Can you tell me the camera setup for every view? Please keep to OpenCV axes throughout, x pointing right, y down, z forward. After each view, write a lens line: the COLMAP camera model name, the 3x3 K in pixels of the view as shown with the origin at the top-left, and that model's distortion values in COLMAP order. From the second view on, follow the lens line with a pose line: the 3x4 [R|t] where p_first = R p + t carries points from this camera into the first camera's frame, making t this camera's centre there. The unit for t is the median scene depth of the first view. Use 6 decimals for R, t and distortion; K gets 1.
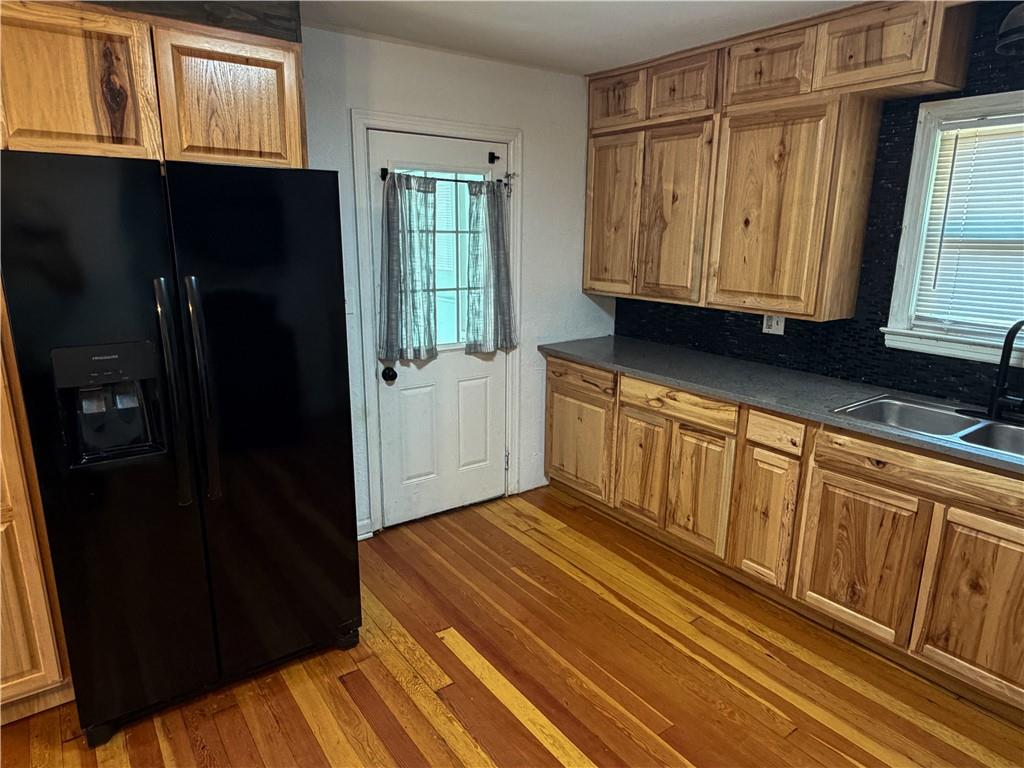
lens RADIAL K [[641.8, 0, 508.5], [0, 641.8, 385.9], [0, 0, 1]] dist [-0.001781, 0.000503]
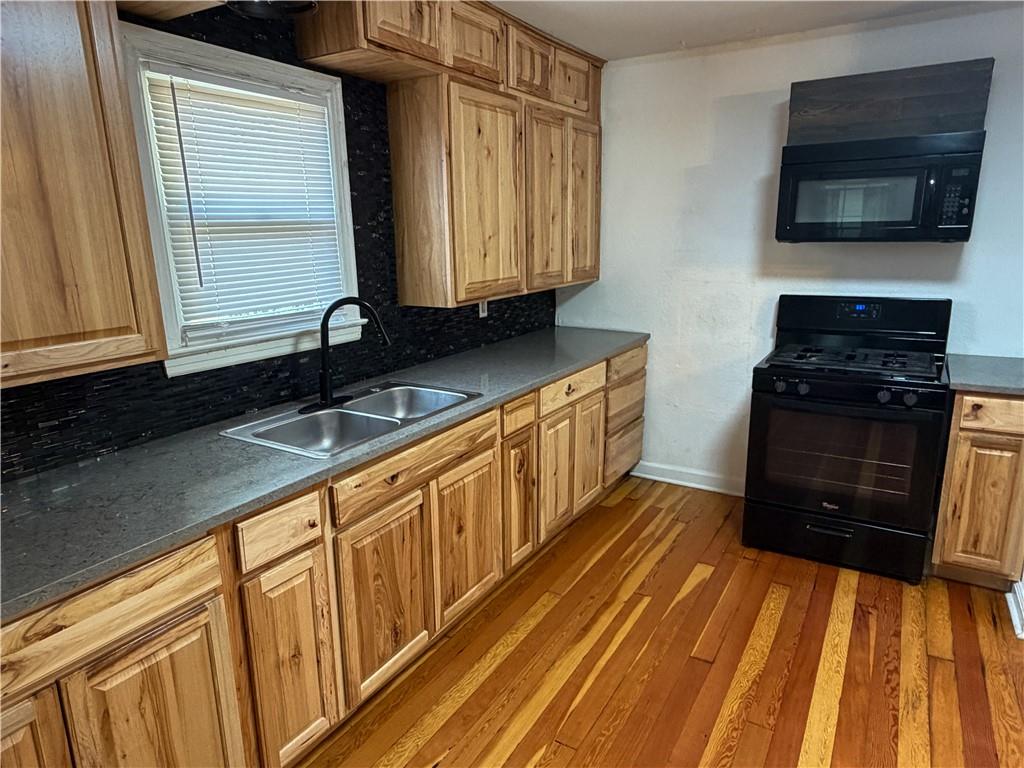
lens RADIAL K [[641.8, 0, 507.7], [0, 641.8, 388.3], [0, 0, 1]] dist [-0.001781, 0.000503]
pose [[-0.390022, -0.220183, 0.894093, -0.182575], [0.236057, 0.914633, 0.328214, -0.192754], [-0.890034, 0.339067, -0.304752, 0.887933]]
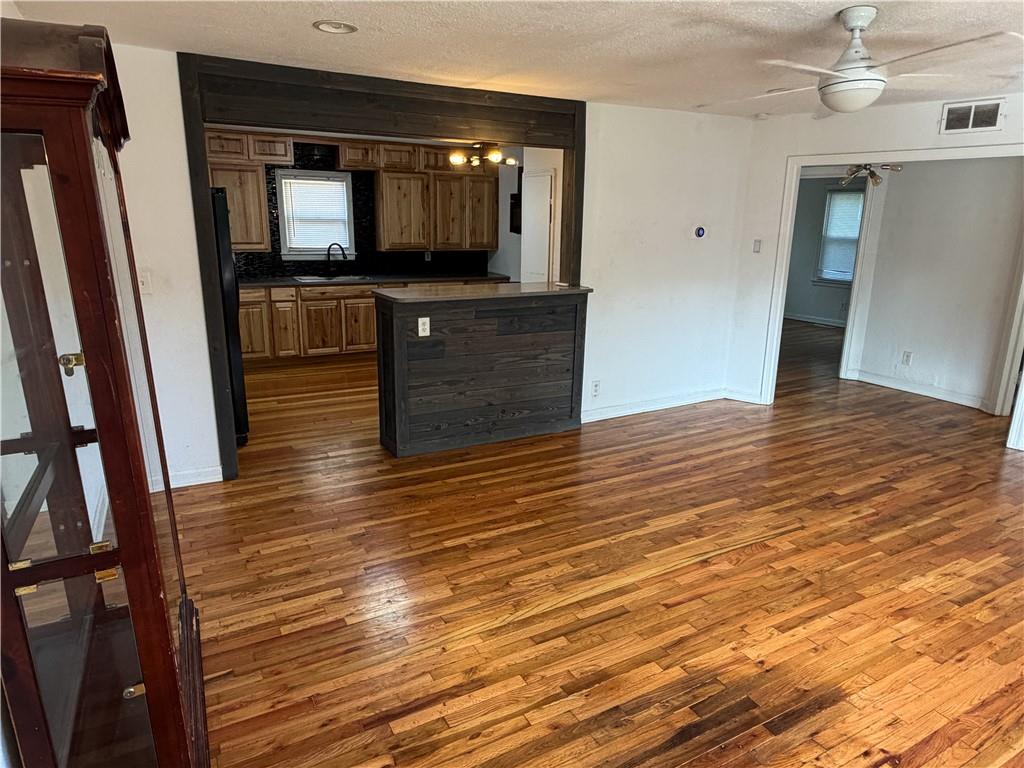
lens RADIAL K [[641.8, 0, 512.3], [0, 641.8, 387.5], [0, 0, 1]] dist [-0.001781, 0.000503]
pose [[0.124924, -0.259753, 0.957561, -1.912183], [0.221255, 0.948111, 0.228324, 0.039532], [-0.967182, 0.183342, 0.175914, -0.260366]]
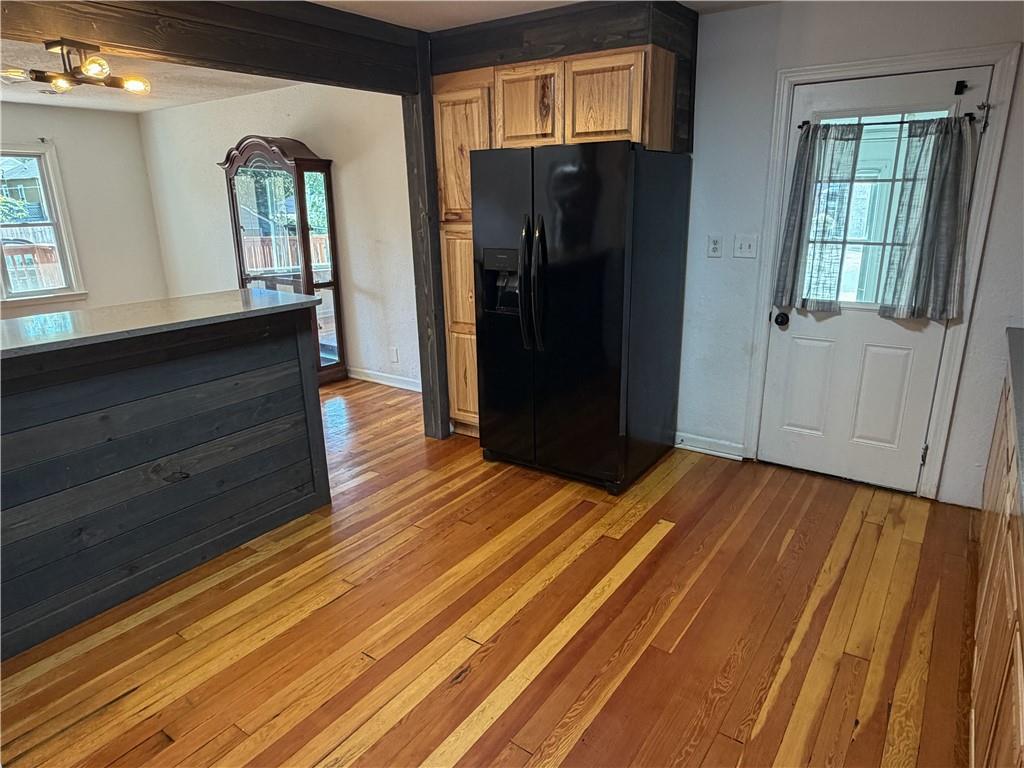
lens RADIAL K [[641.8, 0, 510.0], [0, 641.8, 389.2], [0, 0, 1]] dist [-0.001781, 0.000503]
pose [[0.319452, 0.259897, -0.911265, 0.778064], [-0.202392, 0.958176, 0.202326, -0.036212], [0.925737, 0.119800, 0.358692, 0.248038]]
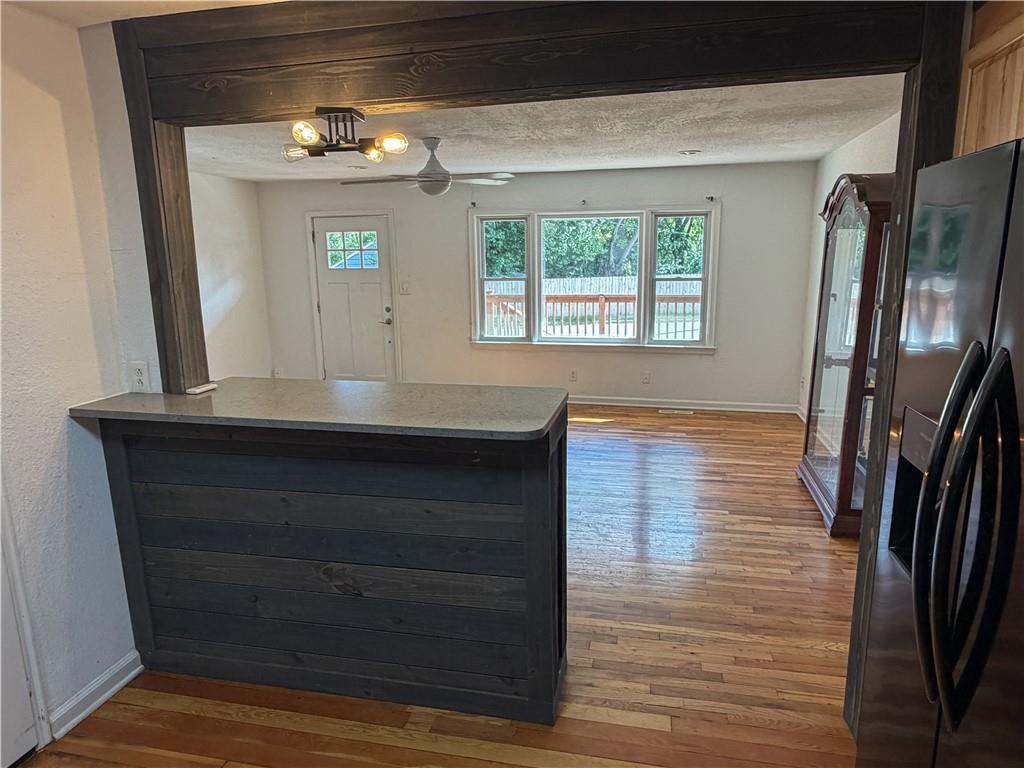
lens RADIAL K [[641.8, 0, 510.0], [0, 641.8, 389.4], [0, 0, 1]] dist [-0.001781, 0.000503]
pose [[-0.749869, 0.137645, -0.647109, 0.116099], [-0.143963, 0.920731, 0.362670, -0.183732], [0.645733, 0.365114, -0.670612, 0.744219]]
